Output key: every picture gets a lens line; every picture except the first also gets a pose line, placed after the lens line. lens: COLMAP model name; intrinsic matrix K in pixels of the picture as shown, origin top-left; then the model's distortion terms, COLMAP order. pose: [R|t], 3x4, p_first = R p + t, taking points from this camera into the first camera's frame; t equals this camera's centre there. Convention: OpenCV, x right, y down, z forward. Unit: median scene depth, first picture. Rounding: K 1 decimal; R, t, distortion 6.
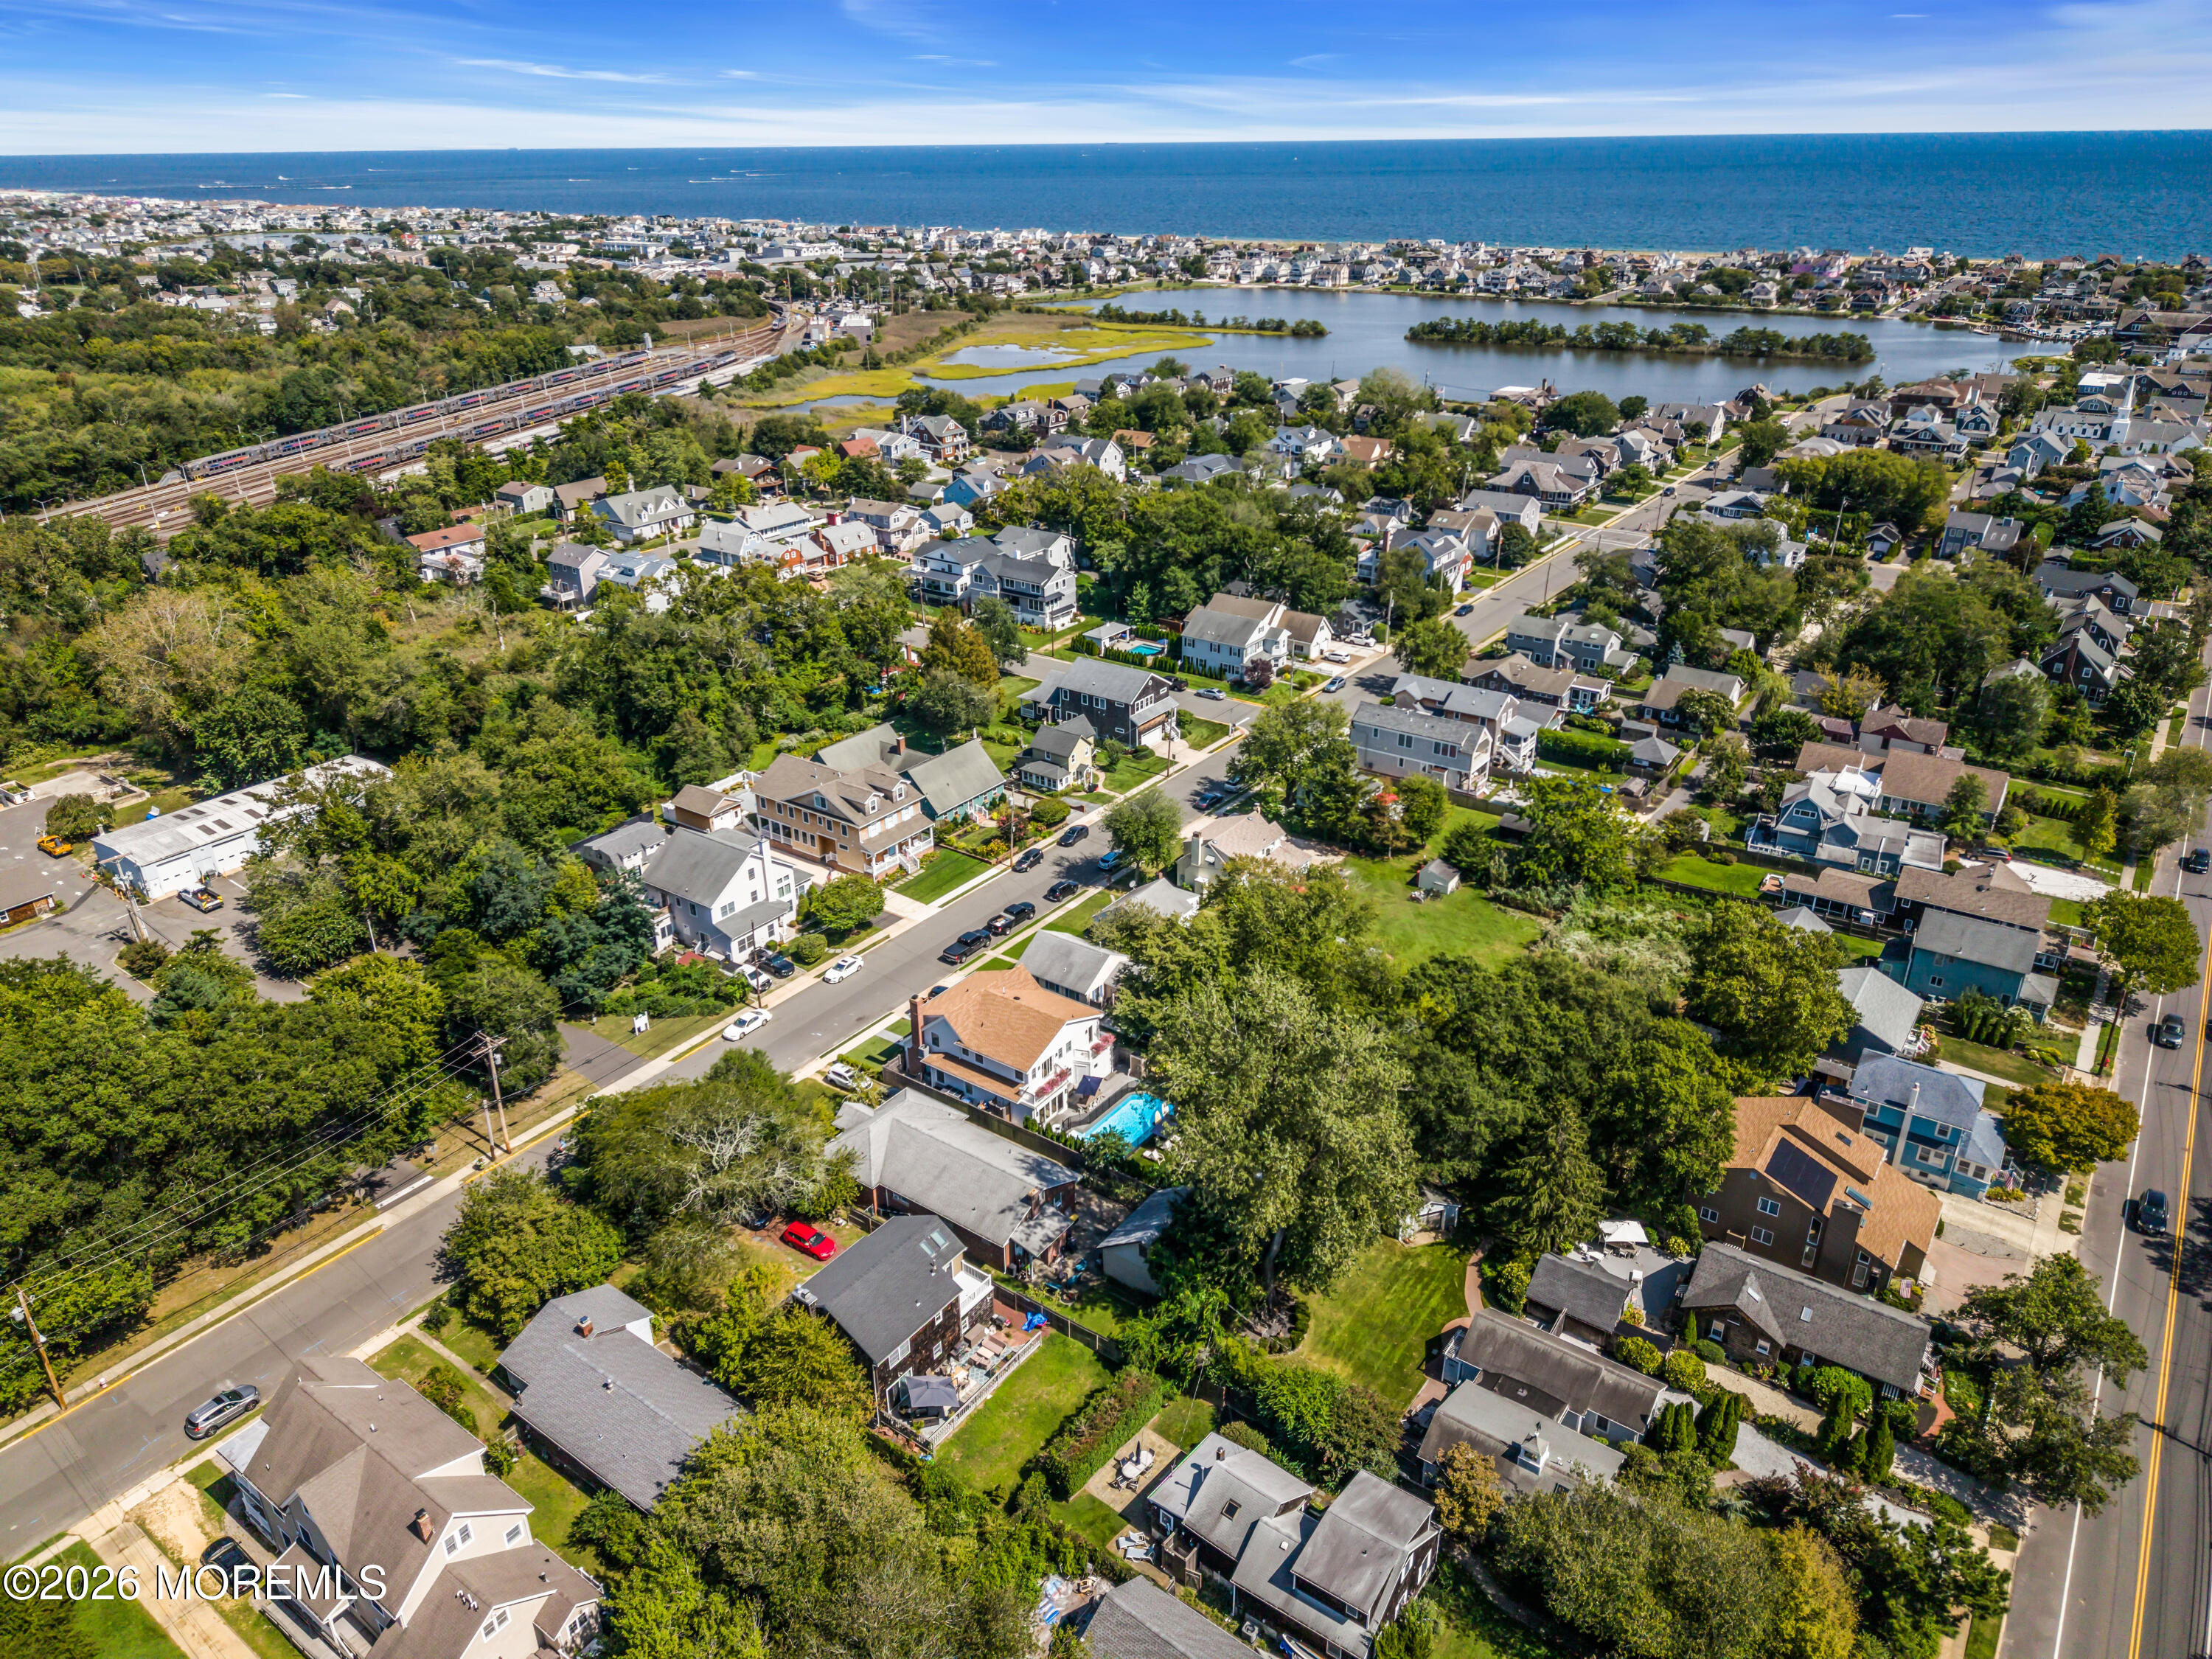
lens RADIAL K [[1479.2, 0, 1106.2], [0, 1479.2, 822.3], [0, 0, 1]] dist [0.028584, -0.025880]
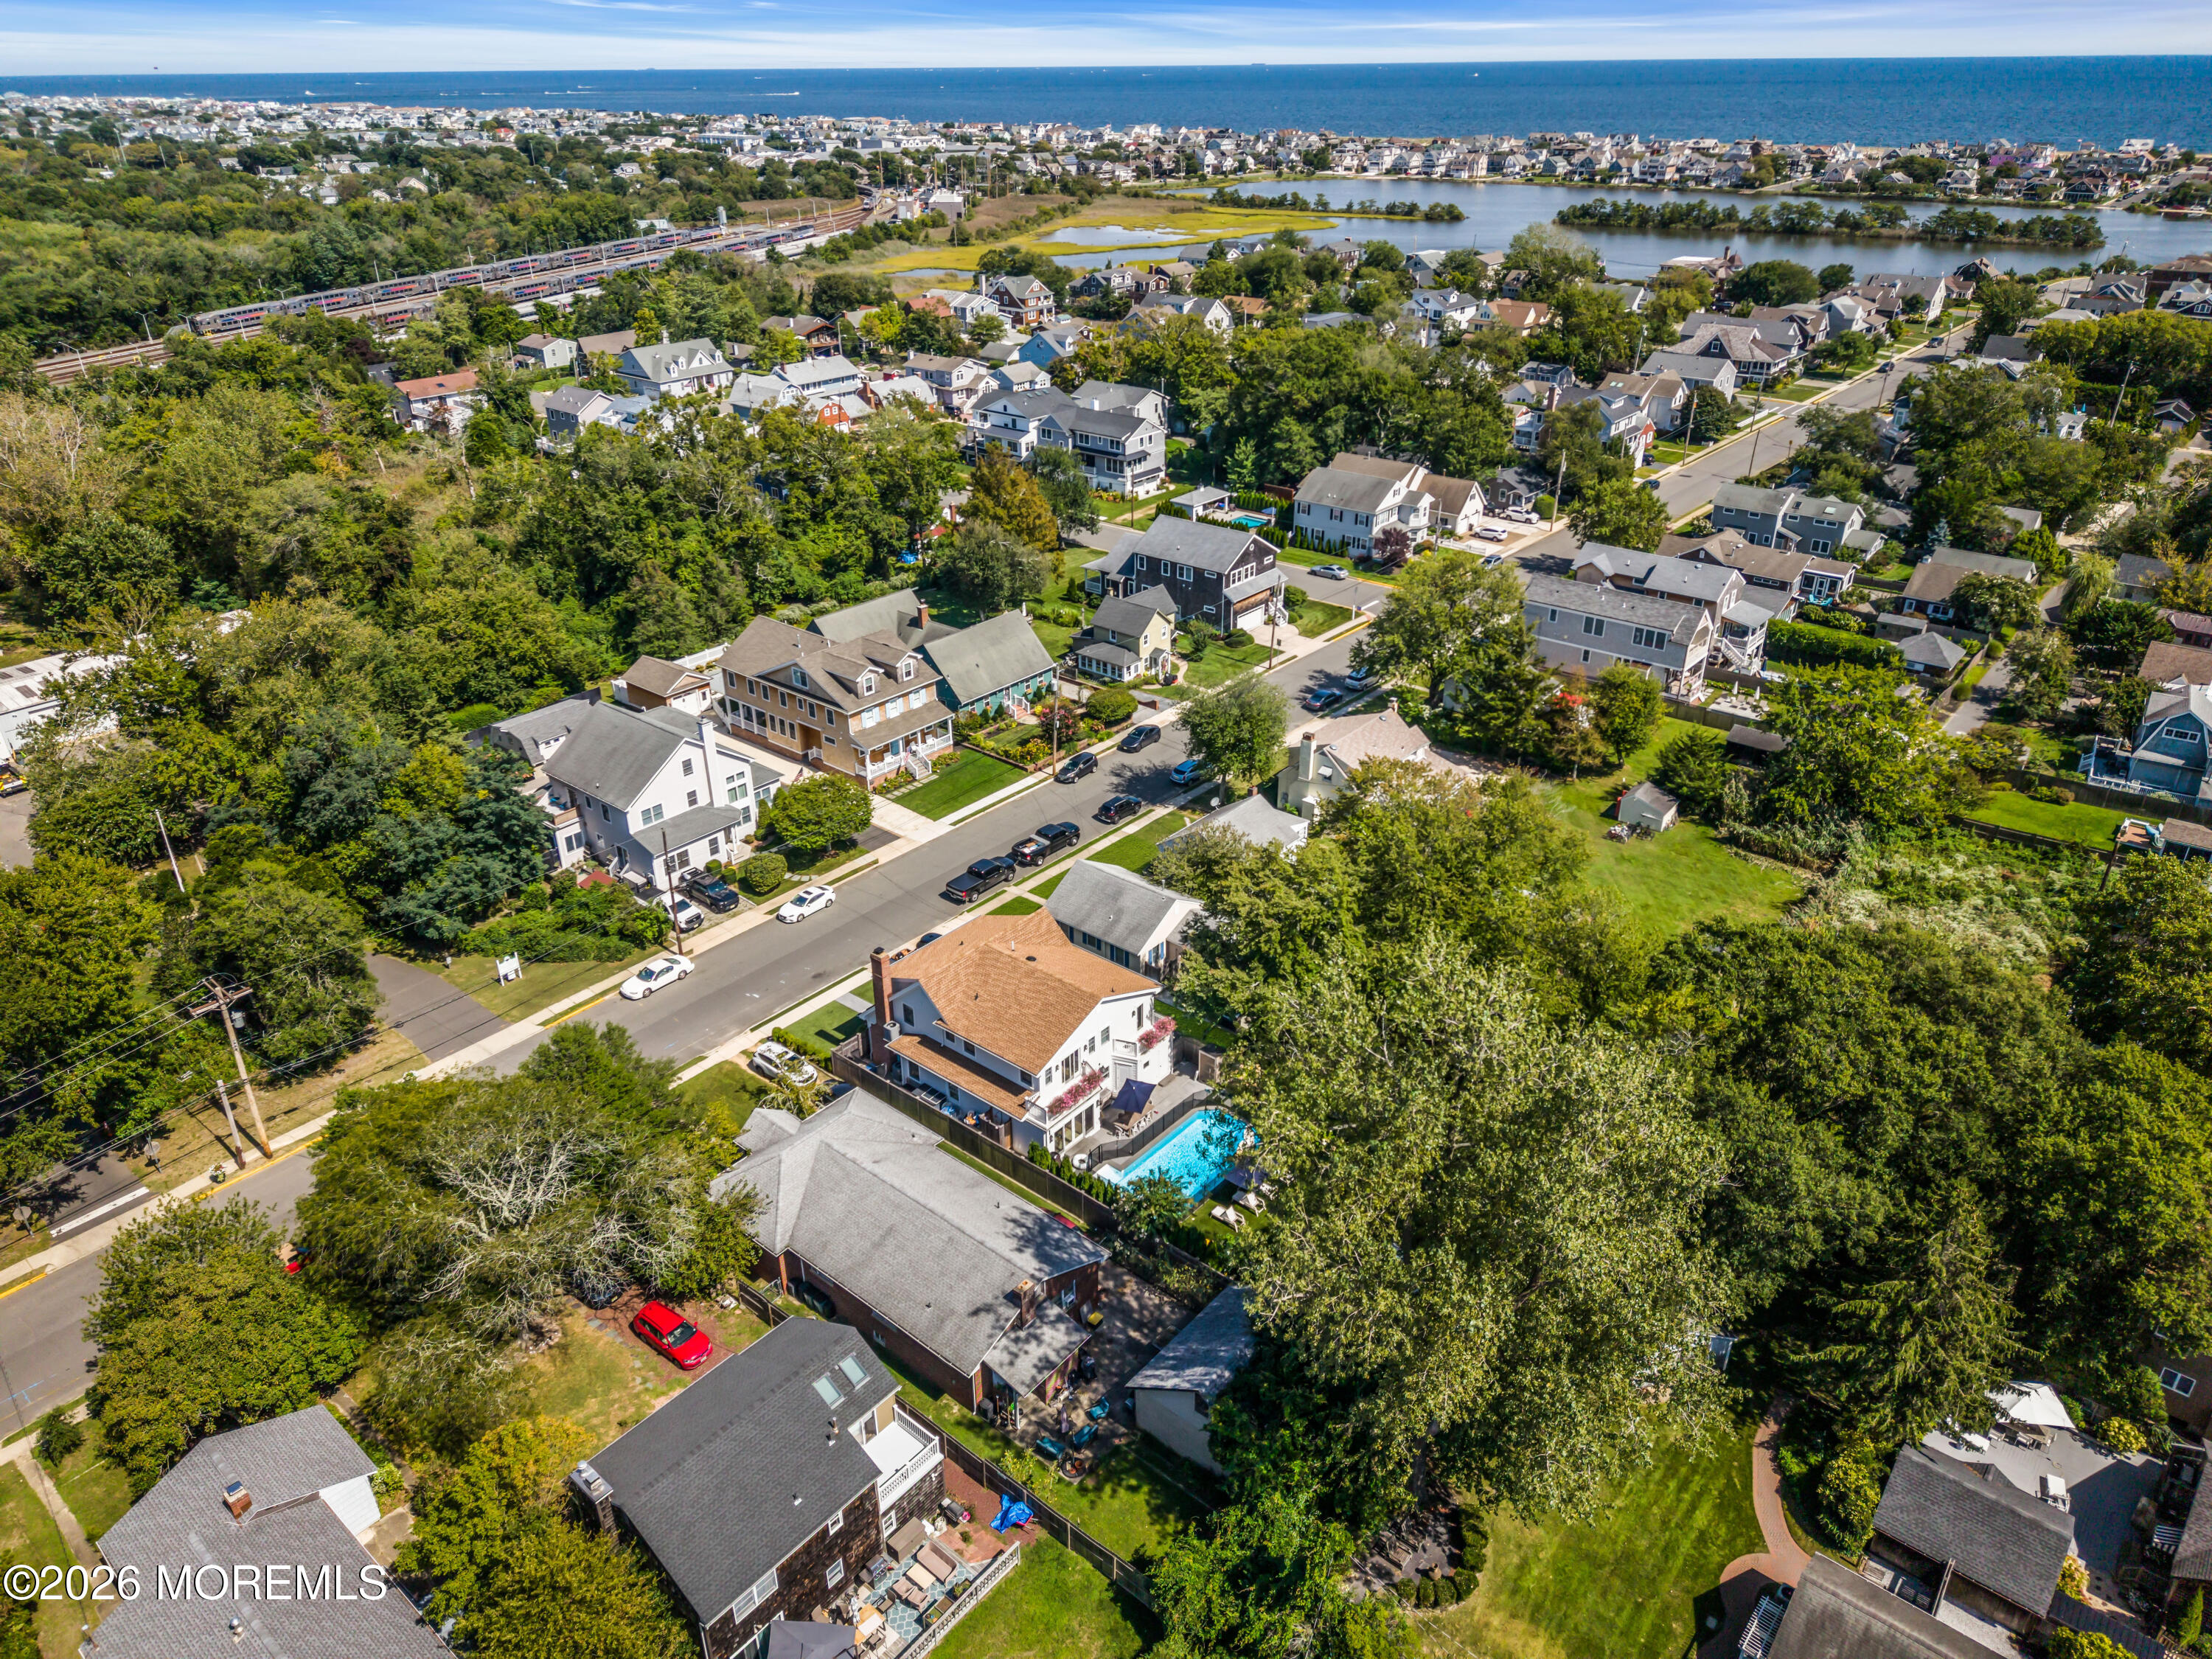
lens RADIAL K [[1479.2, 0, 1106.2], [0, 1479.2, 822.3], [0, 0, 1]] dist [0.028584, -0.025880]
pose [[0.997302, 0.035372, -0.064324, 0.009205], [-0.032676, 0.998562, 0.042498, 0.019146], [0.065735, -0.040282, 0.997024, 0.229051]]
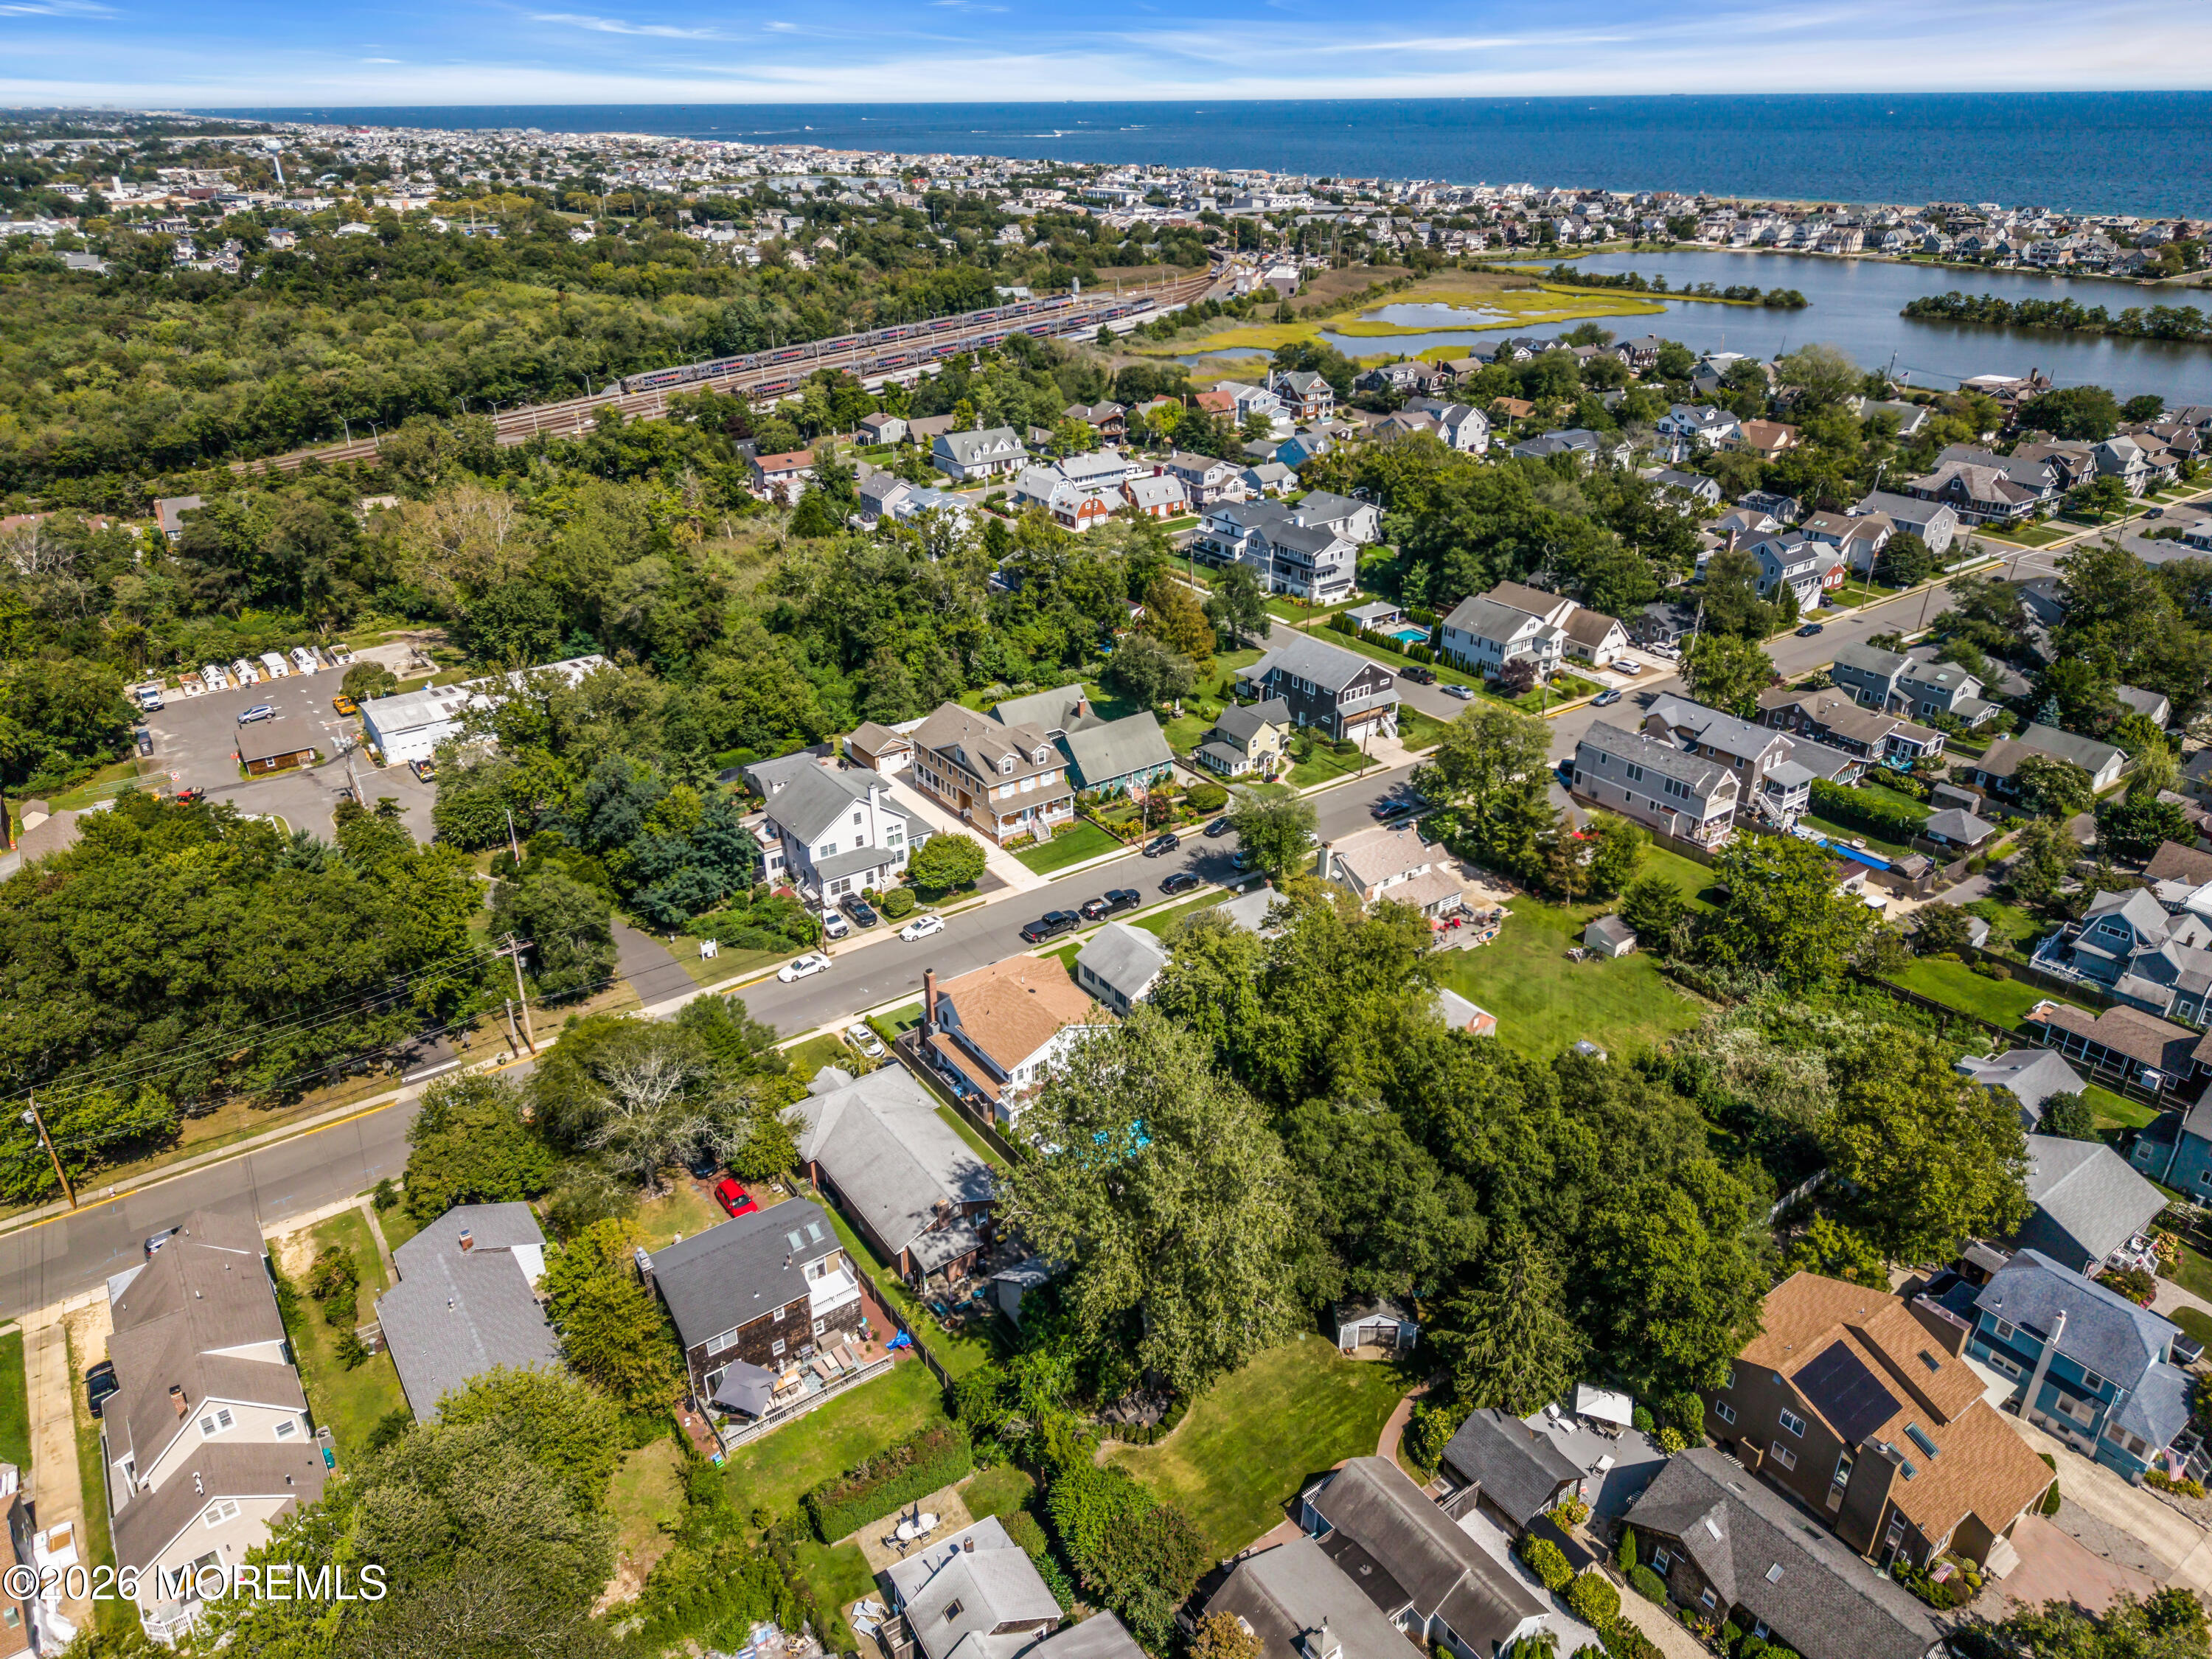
lens RADIAL K [[1479.2, 0, 1106.2], [0, 1479.2, 822.3], [0, 0, 1]] dist [0.028584, -0.025880]
pose [[0.948291, 0.142444, -0.283643, 0.156912], [-0.135036, 0.989790, 0.045608, -0.023740], [0.287244, -0.004948, 0.957845, 0.080791]]
